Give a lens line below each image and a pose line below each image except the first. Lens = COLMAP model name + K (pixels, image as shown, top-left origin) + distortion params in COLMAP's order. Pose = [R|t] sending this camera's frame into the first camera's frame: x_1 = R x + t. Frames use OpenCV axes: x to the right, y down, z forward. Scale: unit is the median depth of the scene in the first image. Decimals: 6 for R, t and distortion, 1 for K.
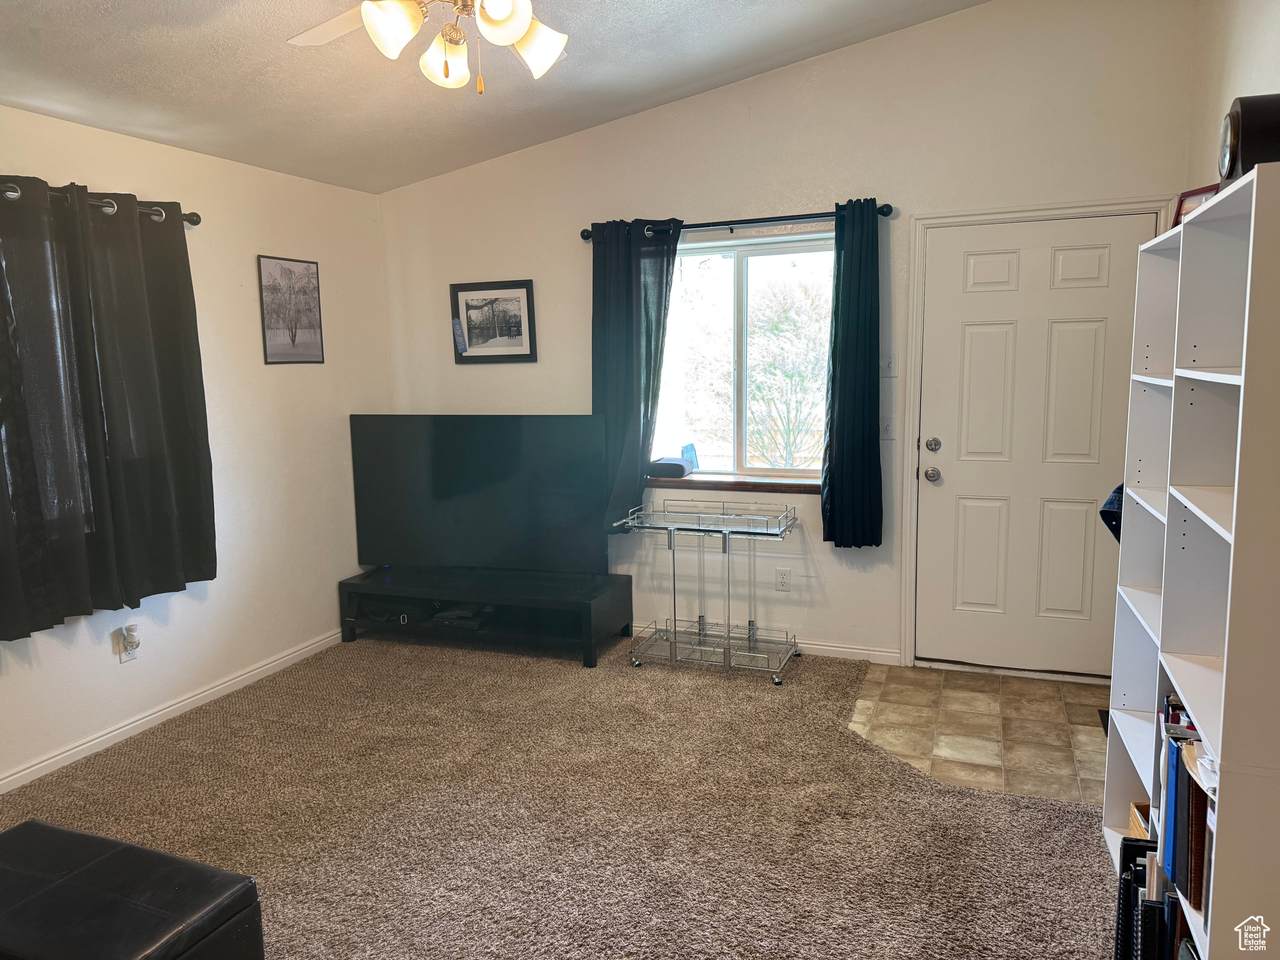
lens RADIAL K [[890.1, 0, 640.0], [0, 890.1, 480.0], [0, 0, 1]] dist [0.151444, -0.124824]
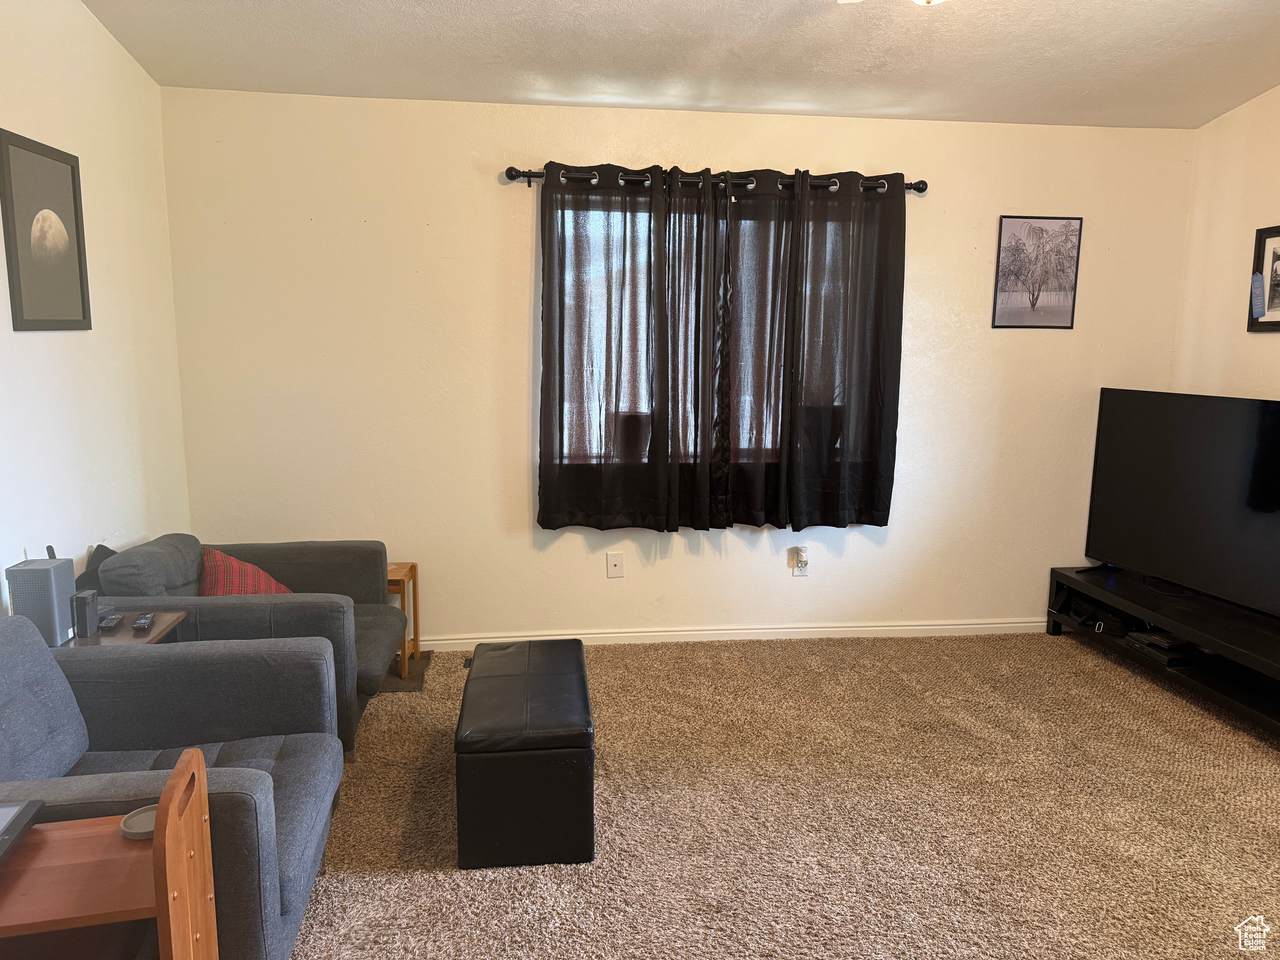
lens RADIAL K [[904.9, 0, 640.0], [0, 904.9, 480.0], [0, 0, 1]] dist [0.021955, 0.005448]
pose [[0.512068, 0.162788, -0.843378, 0.240504], [-0.144080, 0.984243, 0.102497, -0.011035], [0.846774, 0.069029, 0.527454, 0.170276]]
